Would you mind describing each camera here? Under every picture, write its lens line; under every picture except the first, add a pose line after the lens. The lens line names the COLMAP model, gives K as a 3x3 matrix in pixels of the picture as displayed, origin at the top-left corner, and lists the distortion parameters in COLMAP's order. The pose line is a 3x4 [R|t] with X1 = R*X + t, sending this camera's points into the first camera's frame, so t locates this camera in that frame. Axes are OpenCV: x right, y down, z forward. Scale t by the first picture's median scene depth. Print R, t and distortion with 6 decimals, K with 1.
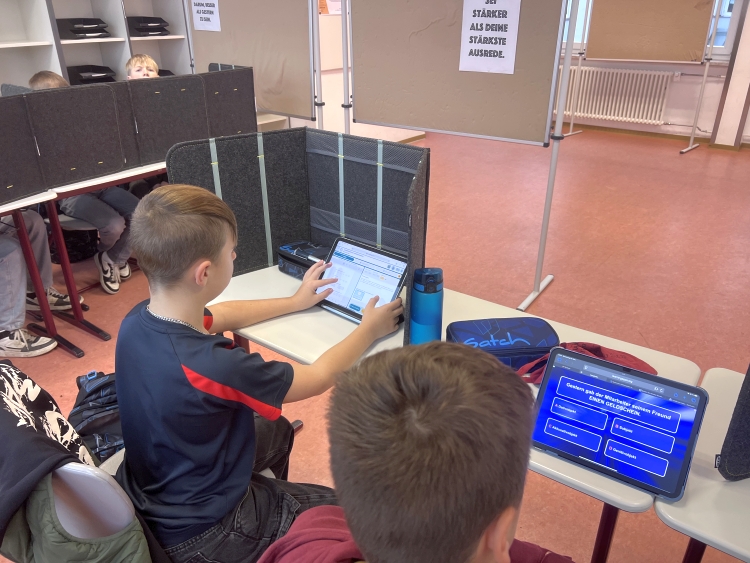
lens RADIAL K [[580.6, 0, 377.9], [0, 580.6, 279.6], [0, 0, 1]] dist [-0.001416, -0.007966]
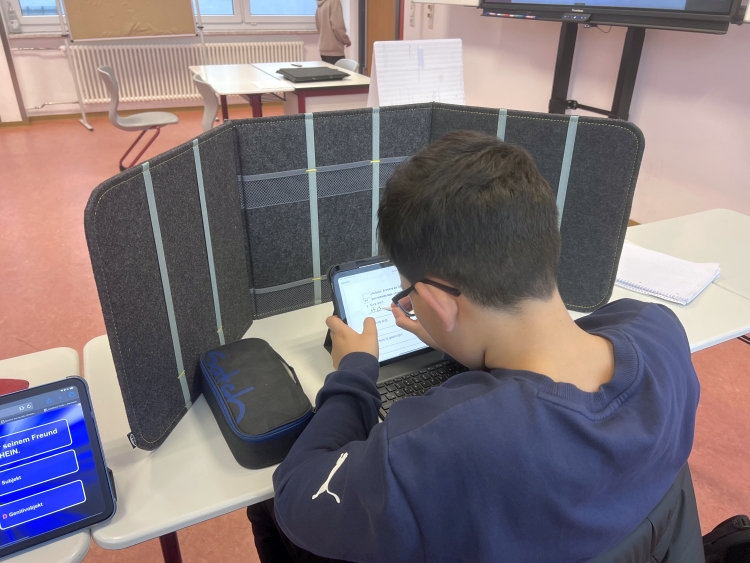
lens RADIAL K [[580.6, 0, 377.3], [0, 580.6, 280.7], [0, 0, 1]] dist [-0.001416, -0.007966]
pose [[0.467919, -0.403316, 0.786377, 0.175677], [0.377499, 0.895750, 0.234788, 0.038911], [-0.799091, 0.186995, 0.571390, 0.178636]]
